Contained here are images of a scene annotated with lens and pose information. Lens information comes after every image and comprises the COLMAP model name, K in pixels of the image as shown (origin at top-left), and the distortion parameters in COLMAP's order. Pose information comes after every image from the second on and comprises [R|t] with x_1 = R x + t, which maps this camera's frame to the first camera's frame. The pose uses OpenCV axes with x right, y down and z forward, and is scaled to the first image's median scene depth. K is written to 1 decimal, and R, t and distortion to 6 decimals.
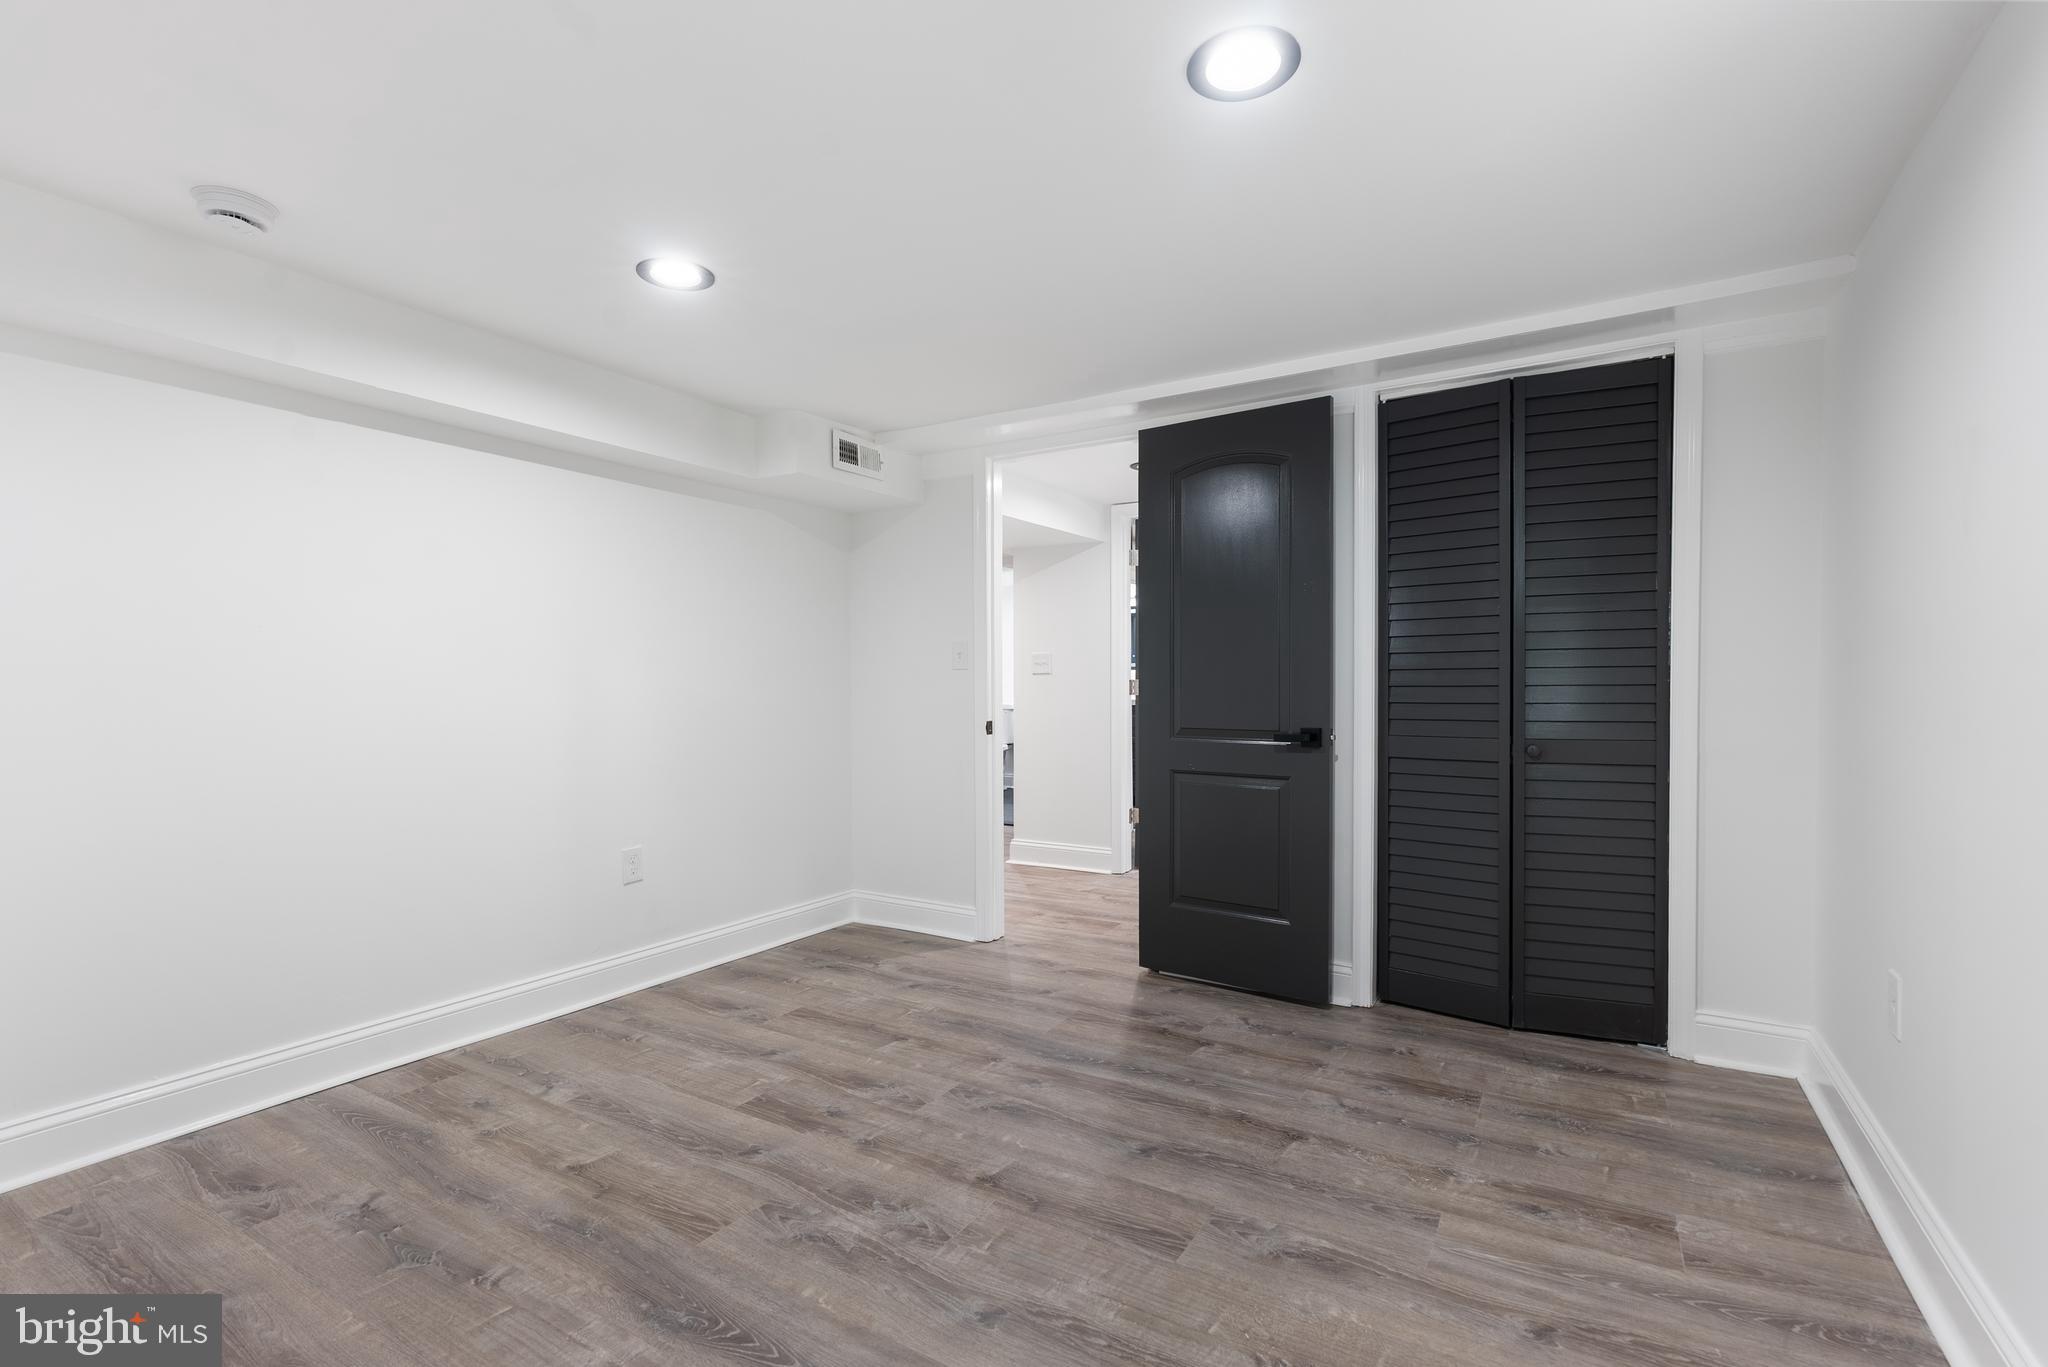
lens RADIAL K [[933.2, 0, 1020.0], [0, 933.2, 661.0], [0, 0, 1]] dist [-0.004607, 0.001495]
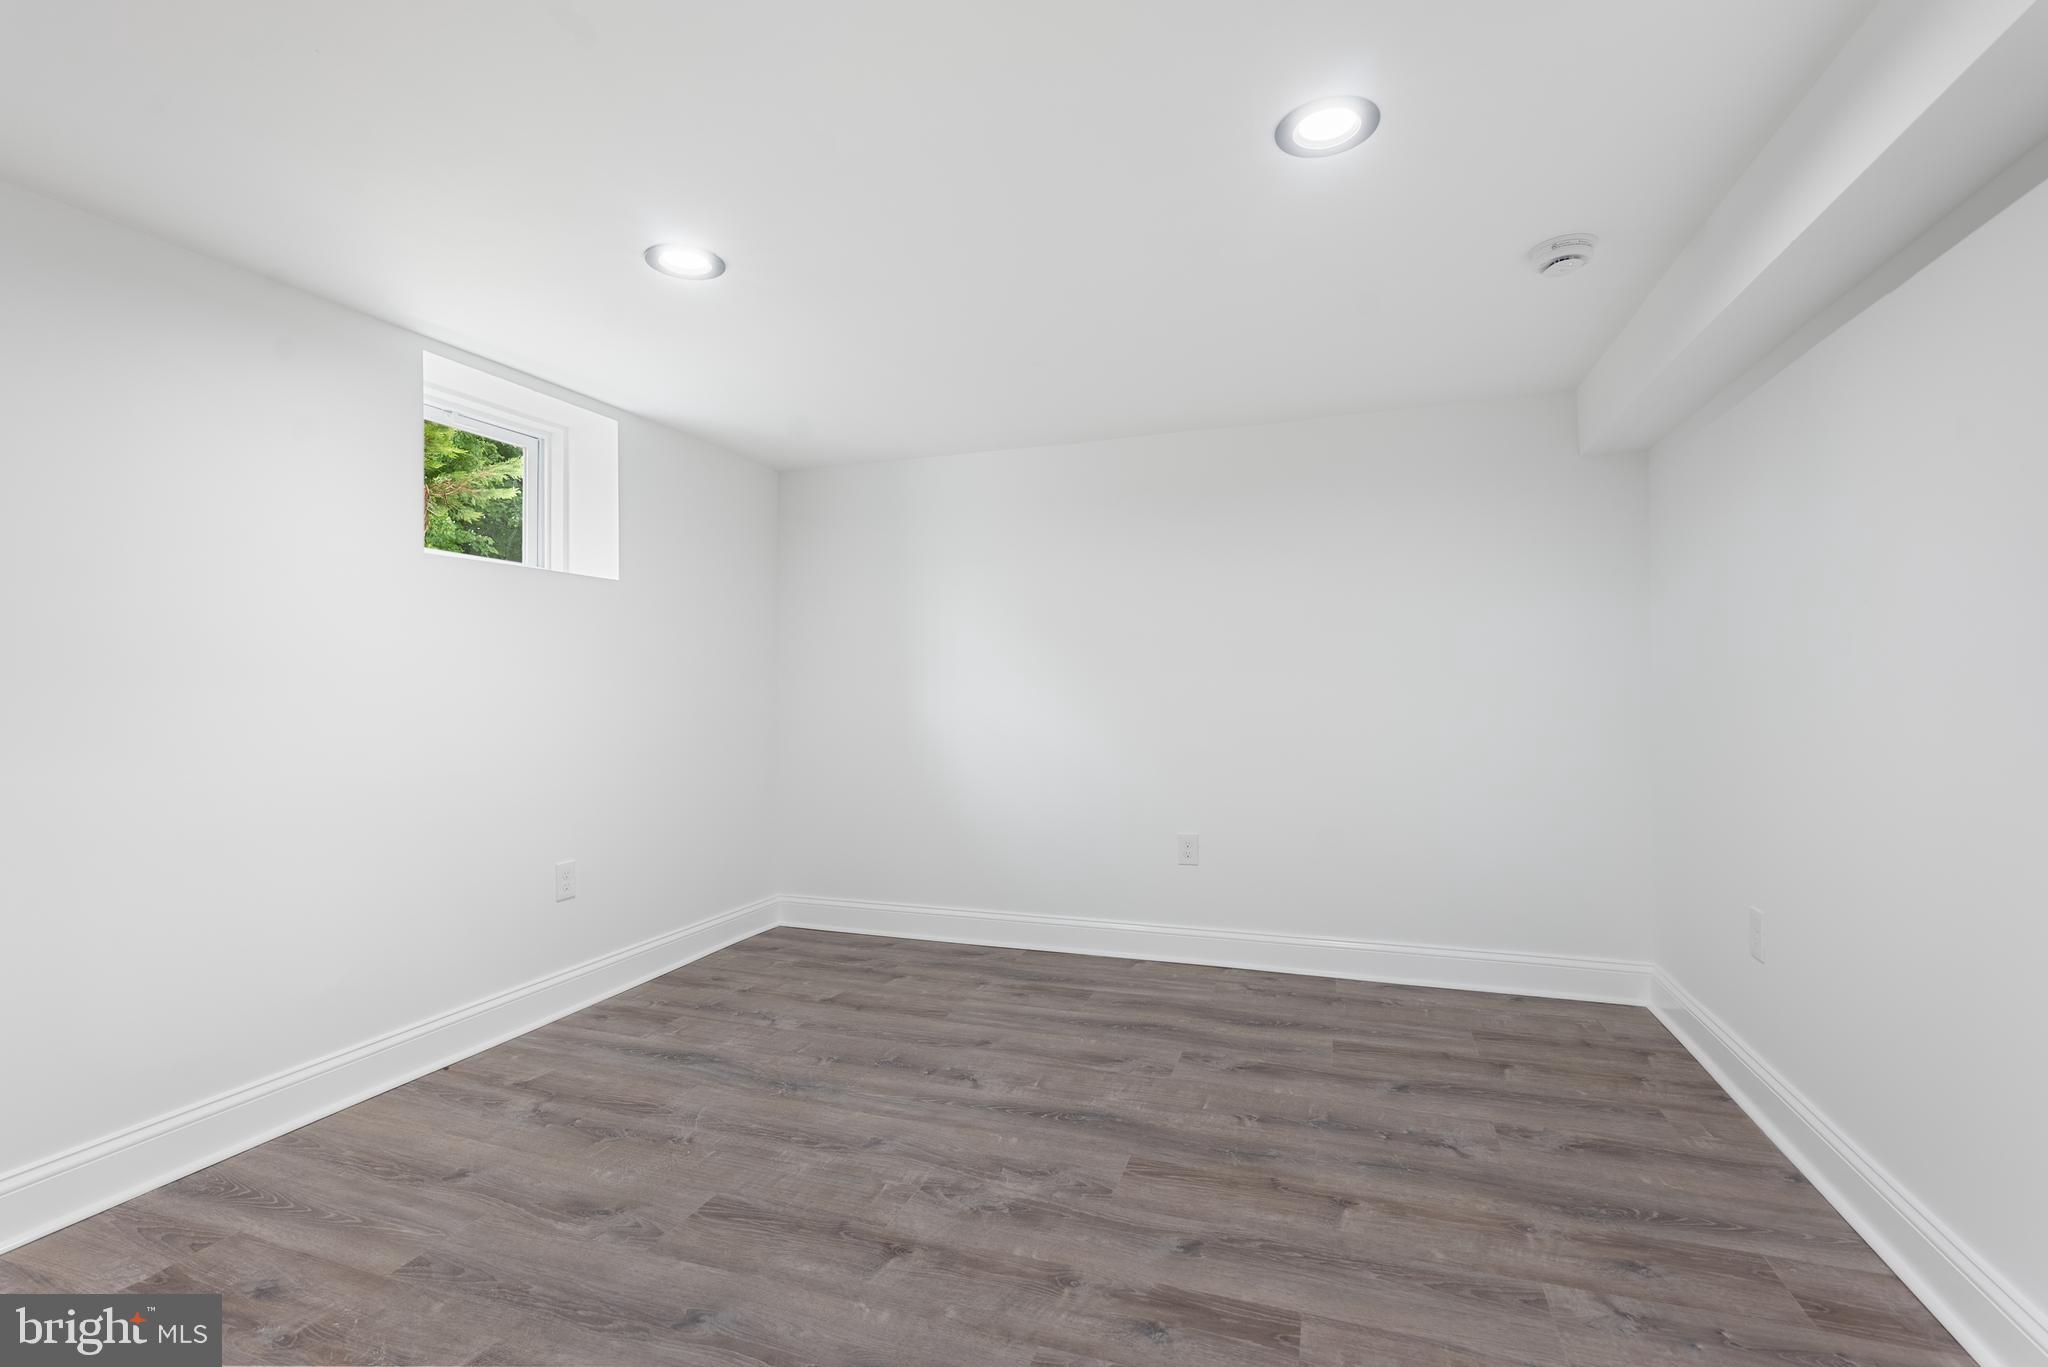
lens RADIAL K [[933.2, 0, 1020.0], [0, 933.2, 661.0], [0, 0, 1]] dist [-0.004607, 0.001495]
pose [[-0.977405, 0.005078, -0.211312, 0.037930], [0.016946, 0.998376, -0.054387, 0.052967], [0.210693, -0.056739, -0.975904, 2.032963]]
